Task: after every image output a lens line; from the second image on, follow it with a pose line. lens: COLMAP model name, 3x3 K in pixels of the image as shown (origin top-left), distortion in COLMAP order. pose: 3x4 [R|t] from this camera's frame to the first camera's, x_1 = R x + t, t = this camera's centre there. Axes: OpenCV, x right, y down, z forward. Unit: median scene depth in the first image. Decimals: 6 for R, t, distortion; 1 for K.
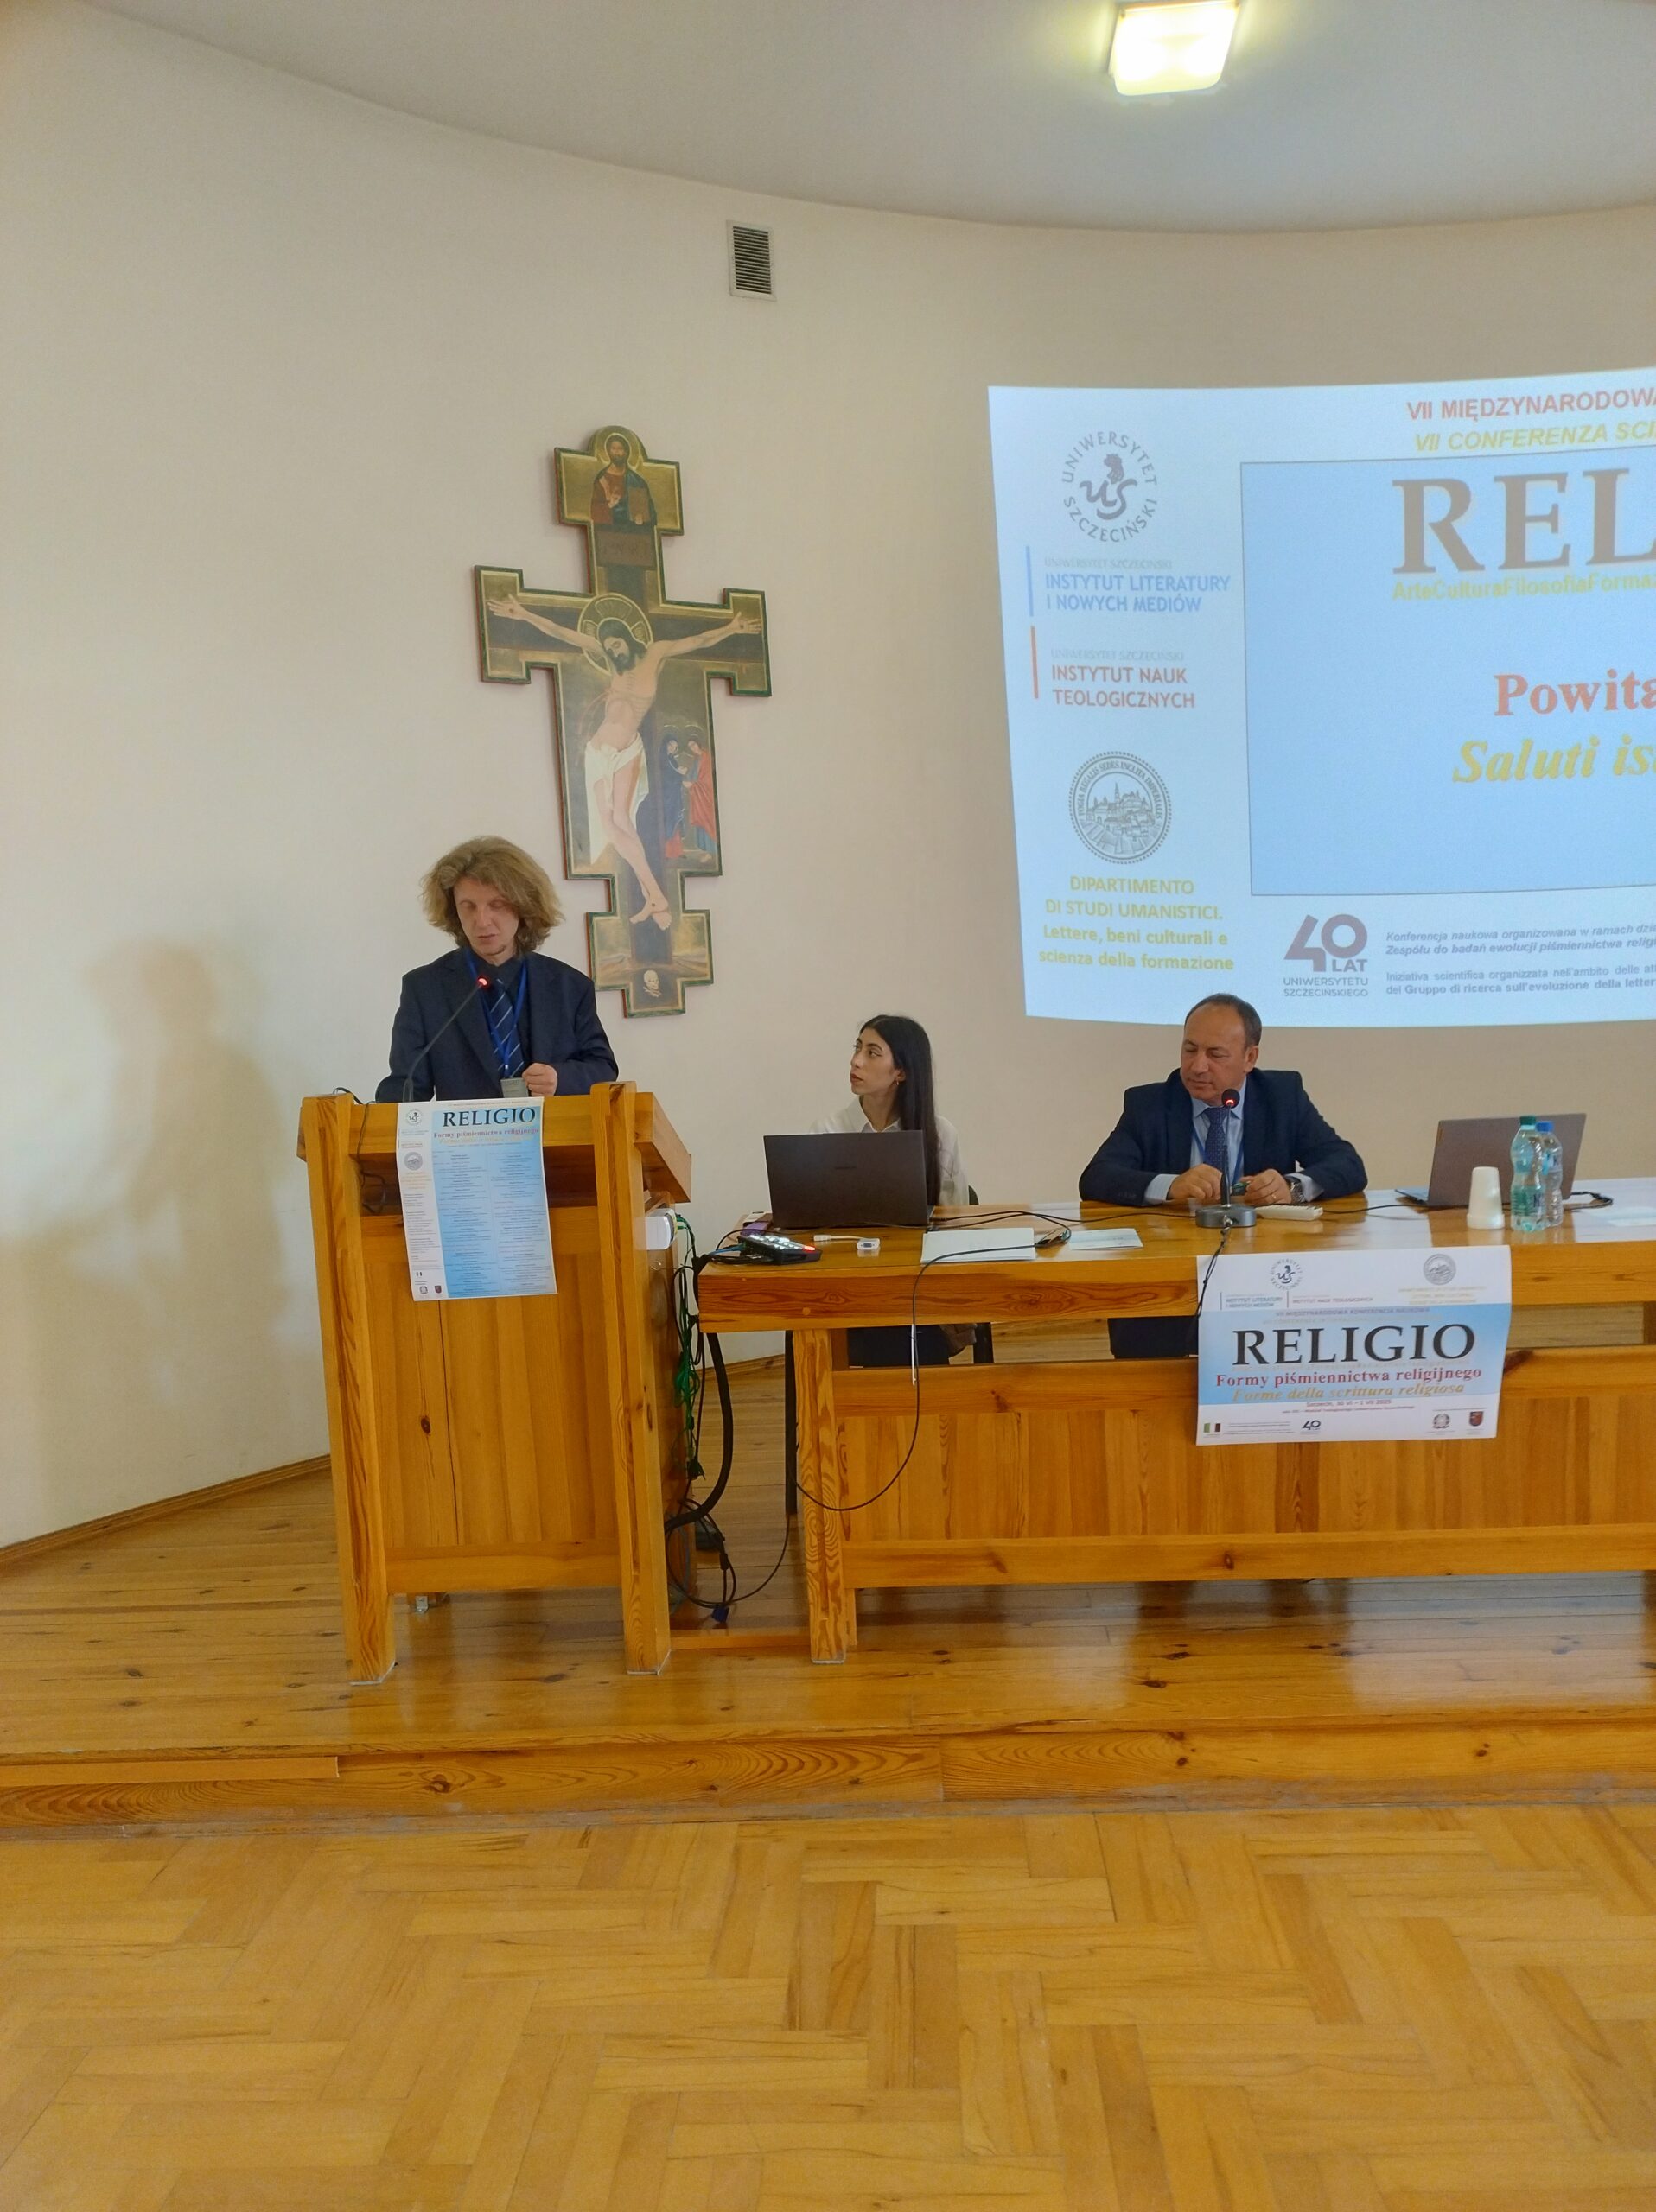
lens RADIAL K [[1615.1, 0, 847.1], [0, 1615.1, 1138.2], [0, 0, 1]] dist [0.137185, -0.223991]
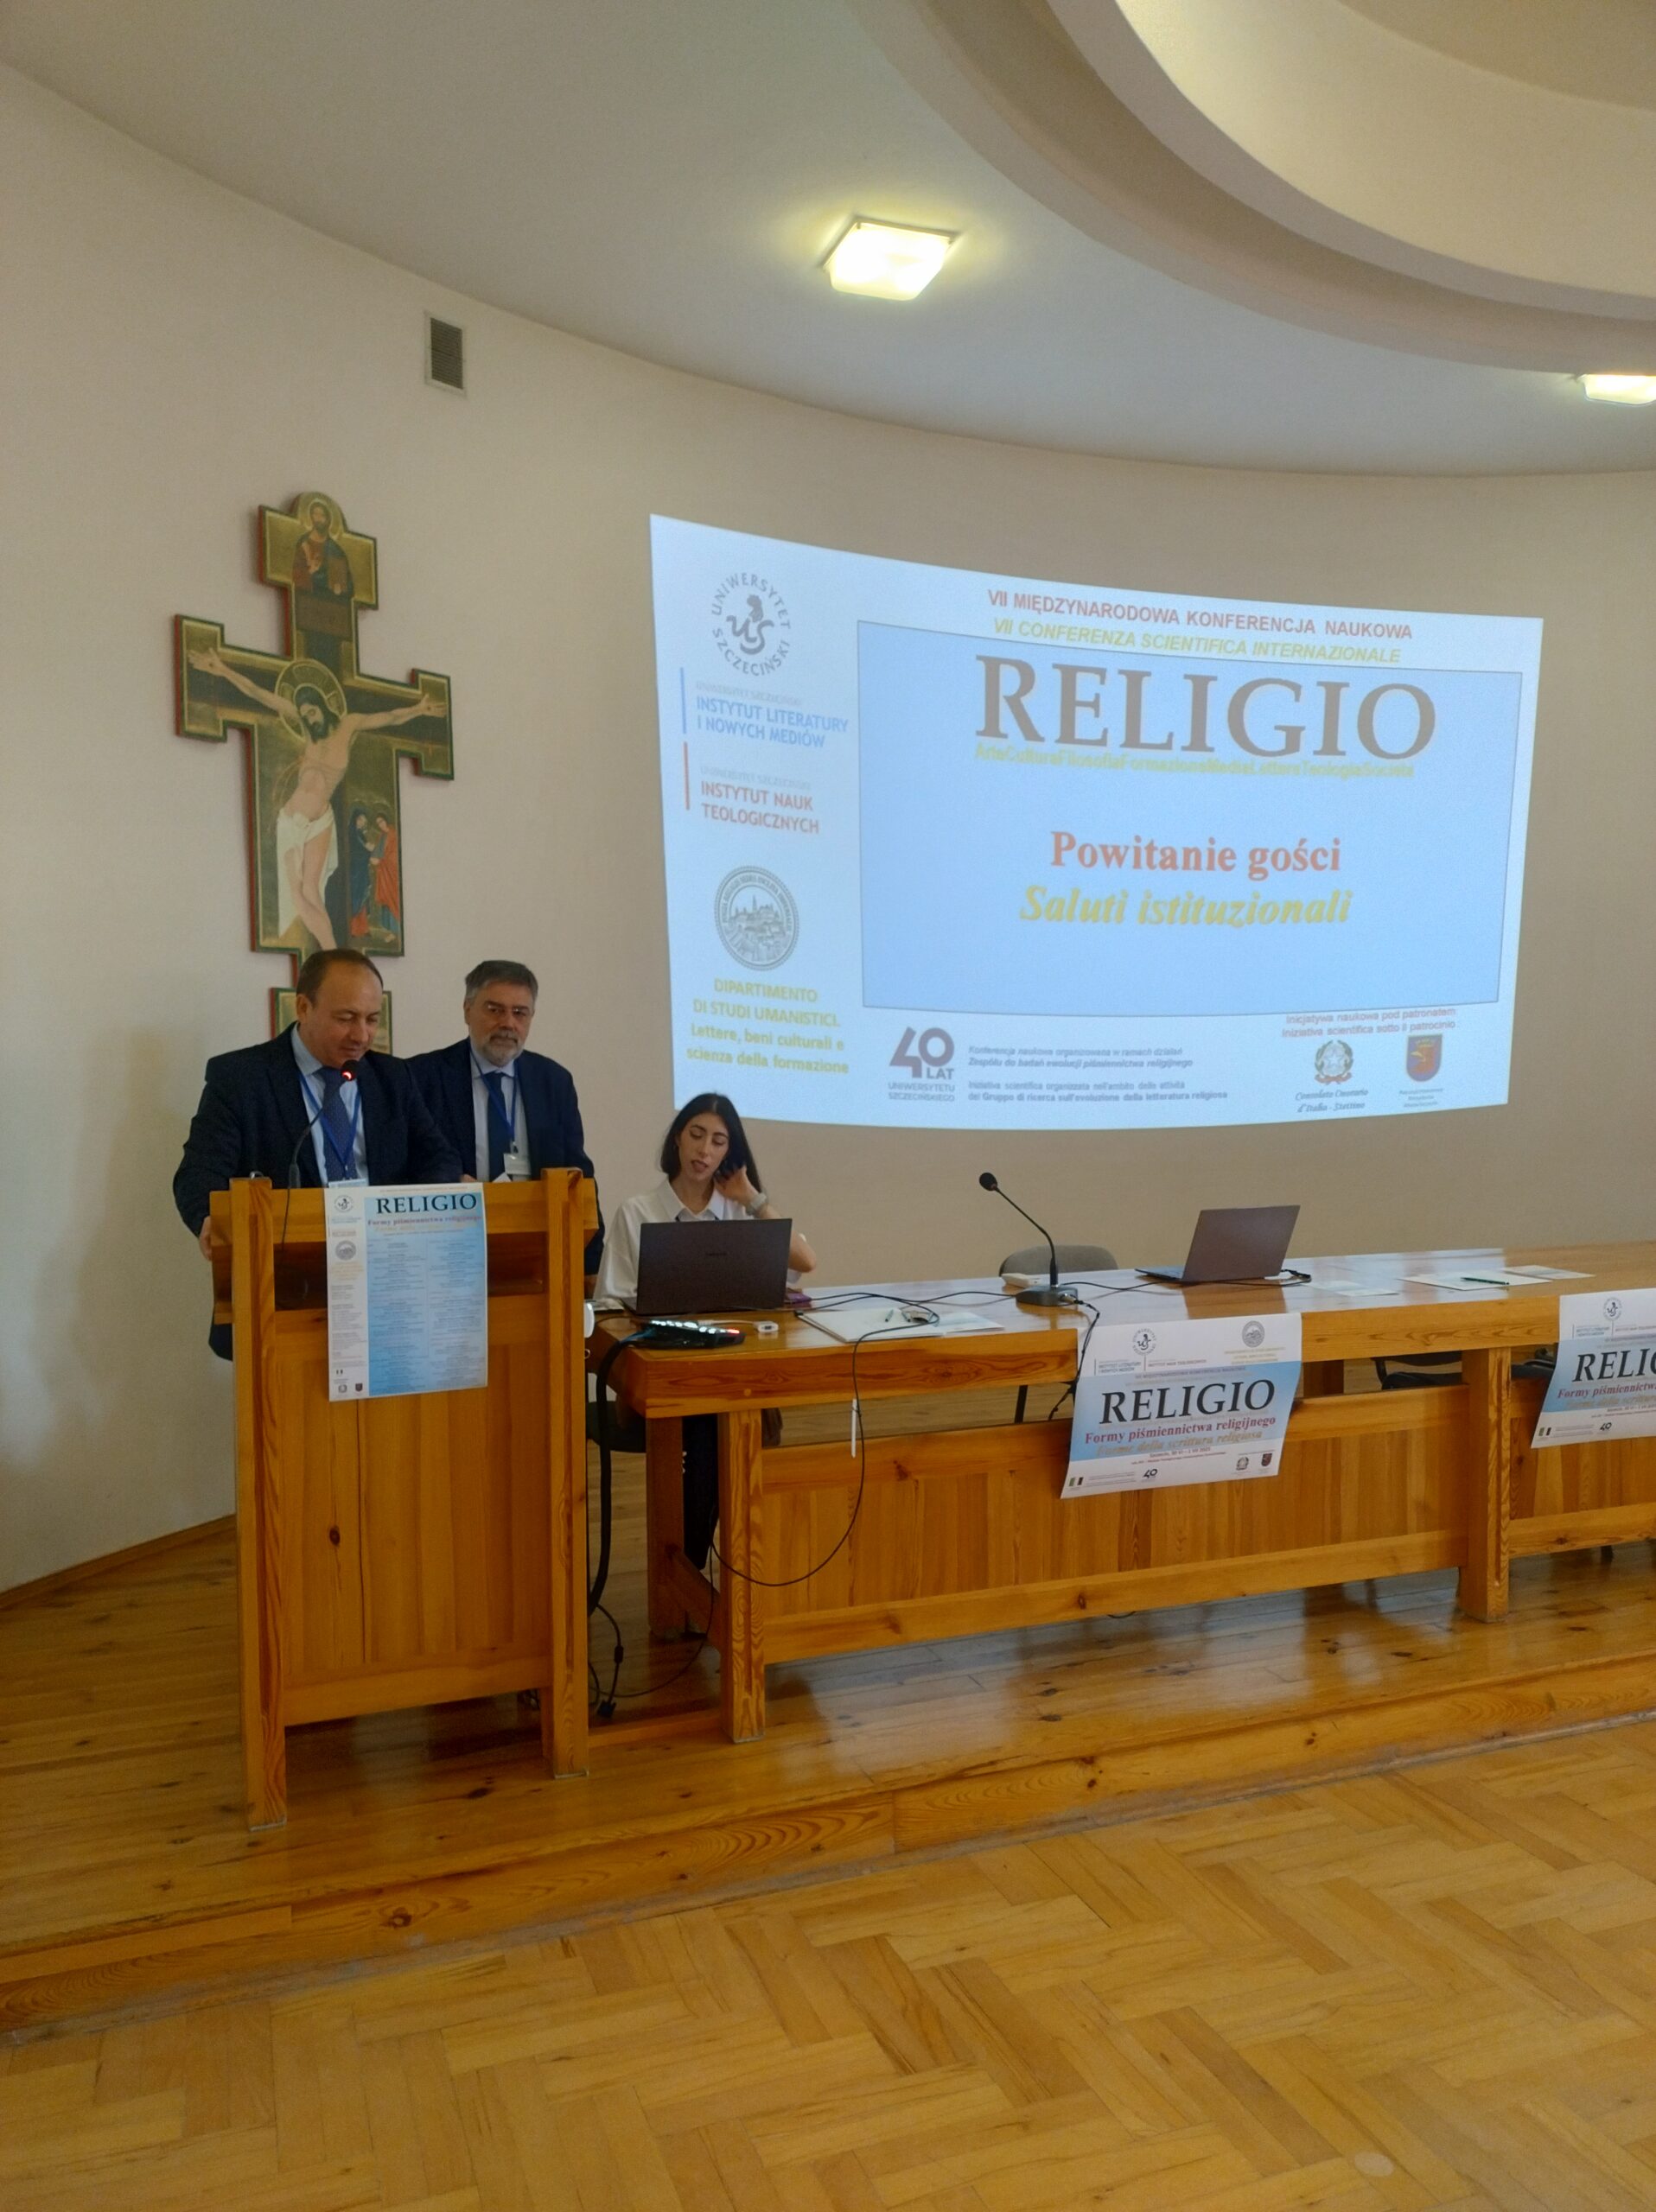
lens RADIAL K [[1615.1, 0, 847.1], [0, 1615.1, 1138.2], [0, 0, 1]] dist [0.137185, -0.223991]
pose [[0.919181, 0.019434, 0.393357, -0.244681], [0.003360, 0.998358, -0.057176, 0.002760], [-0.393822, 0.053877, 0.917606, 0.010441]]
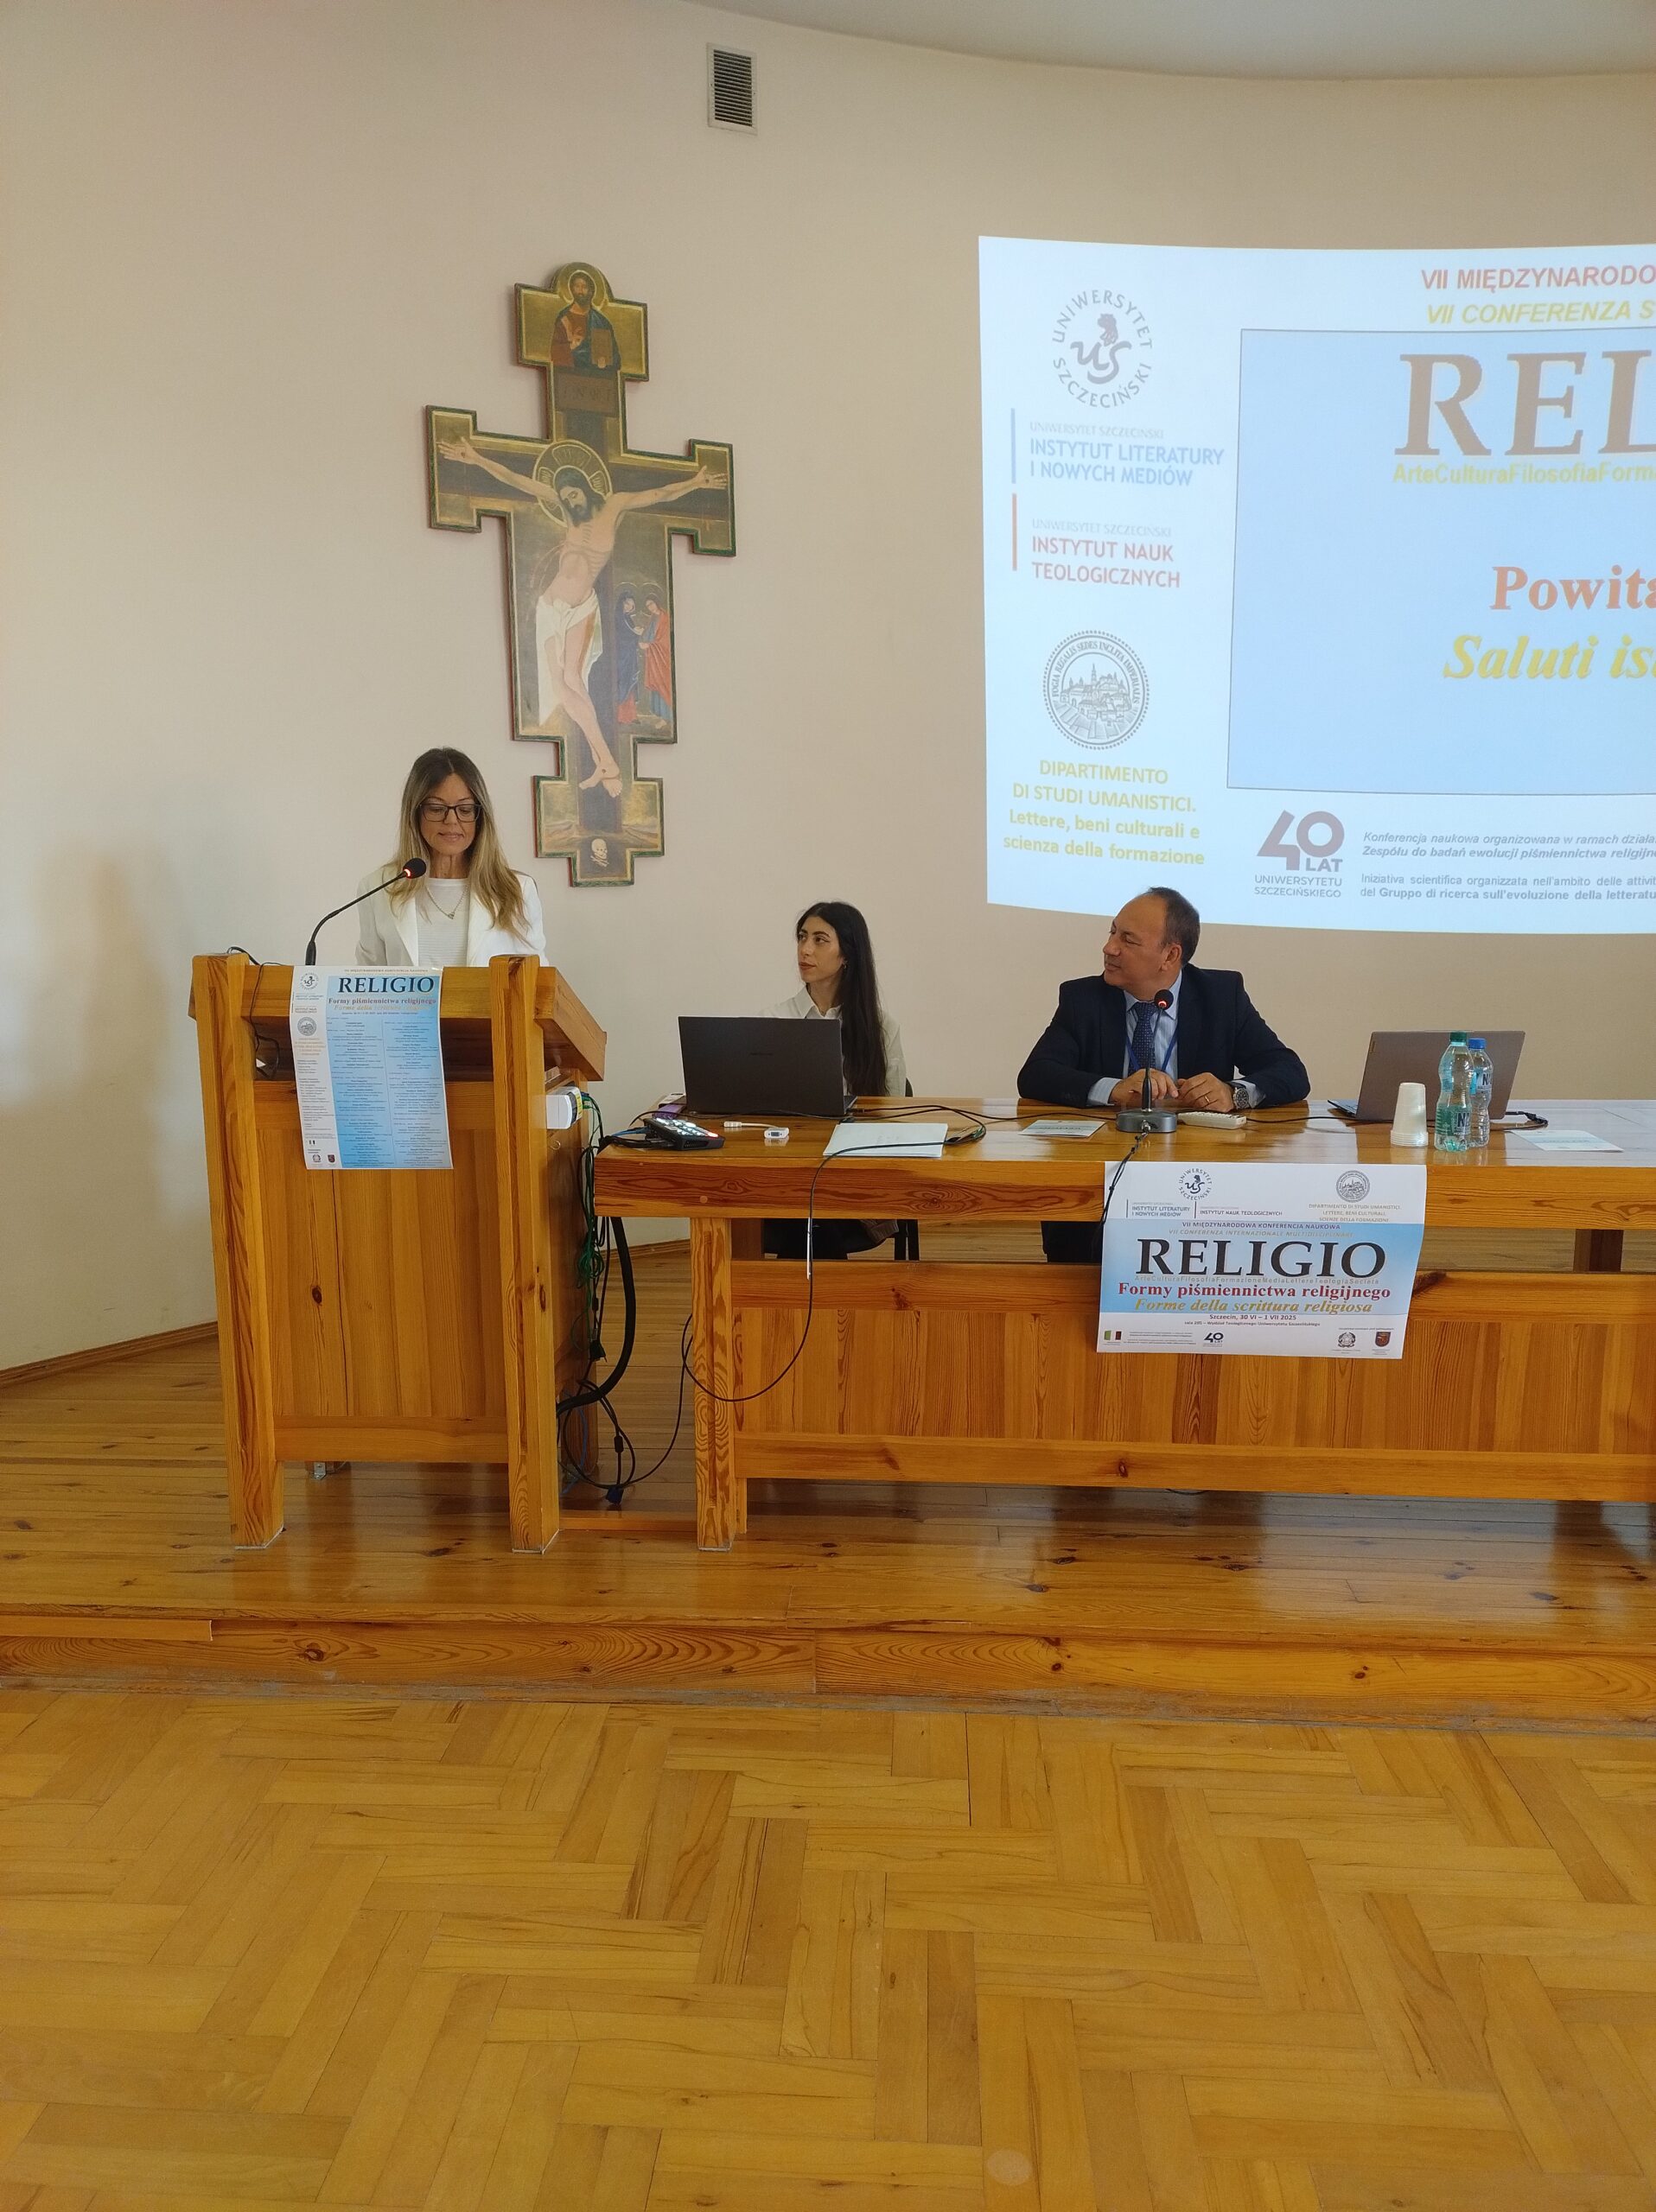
lens RADIAL K [[1614.2, 0, 821.2], [0, 1614.2, 1115.4], [0, 0, 1]] dist [0.130440, -0.187768]
pose [[0.998847, 0.046306, -0.012660, 0.036089], [-0.045436, 0.997039, 0.062043, -0.004879], [0.015495, -0.061397, 0.997993, 0.018991]]
